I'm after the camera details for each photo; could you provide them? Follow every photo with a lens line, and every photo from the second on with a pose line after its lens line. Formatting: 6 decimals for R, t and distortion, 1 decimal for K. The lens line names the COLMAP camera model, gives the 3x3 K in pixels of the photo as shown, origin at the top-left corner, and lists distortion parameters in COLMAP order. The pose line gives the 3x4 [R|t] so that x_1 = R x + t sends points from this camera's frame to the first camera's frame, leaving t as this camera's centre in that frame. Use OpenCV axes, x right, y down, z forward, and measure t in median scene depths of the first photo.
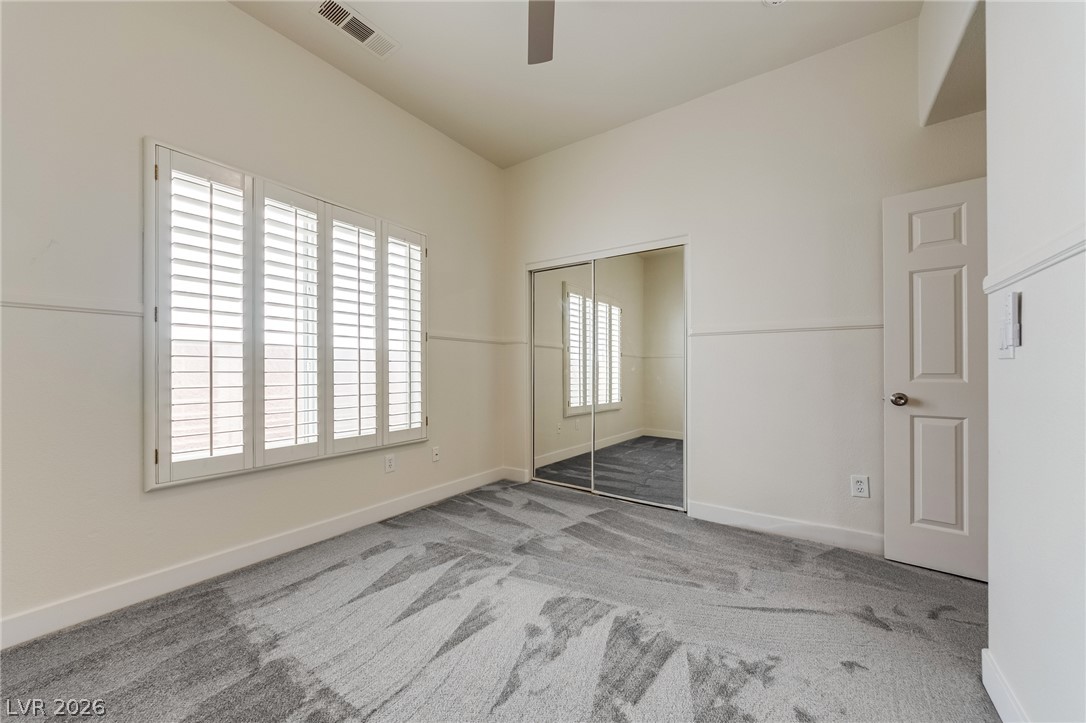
lens RADIAL K [[408.0, 0, 521.0], [0, 408.0, 360.9], [0, 0, 1]] dist [0.000516, -0.000099]
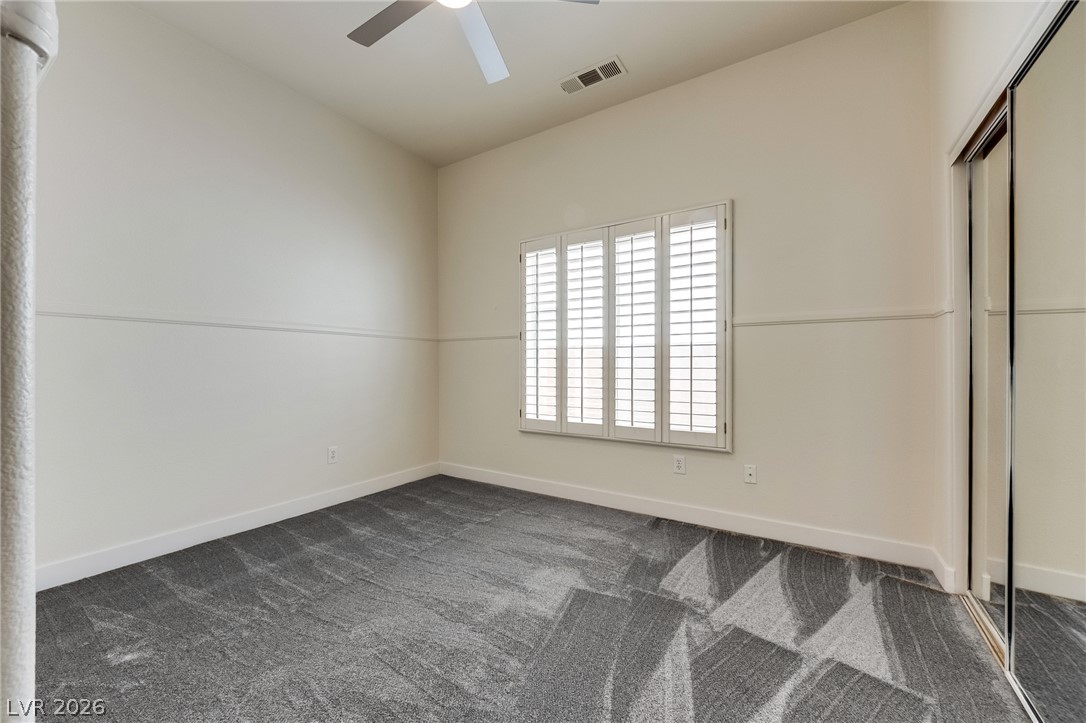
lens RADIAL K [[408.0, 0, 521.0], [0, 408.0, 360.9], [0, 0, 1]] dist [0.000516, -0.000099]
pose [[0.063009, -0.023278, -0.997741, 0.650622], [0.014861, 0.999639, -0.022384, 0.028180], [0.997902, -0.013417, 0.063333, 0.617769]]
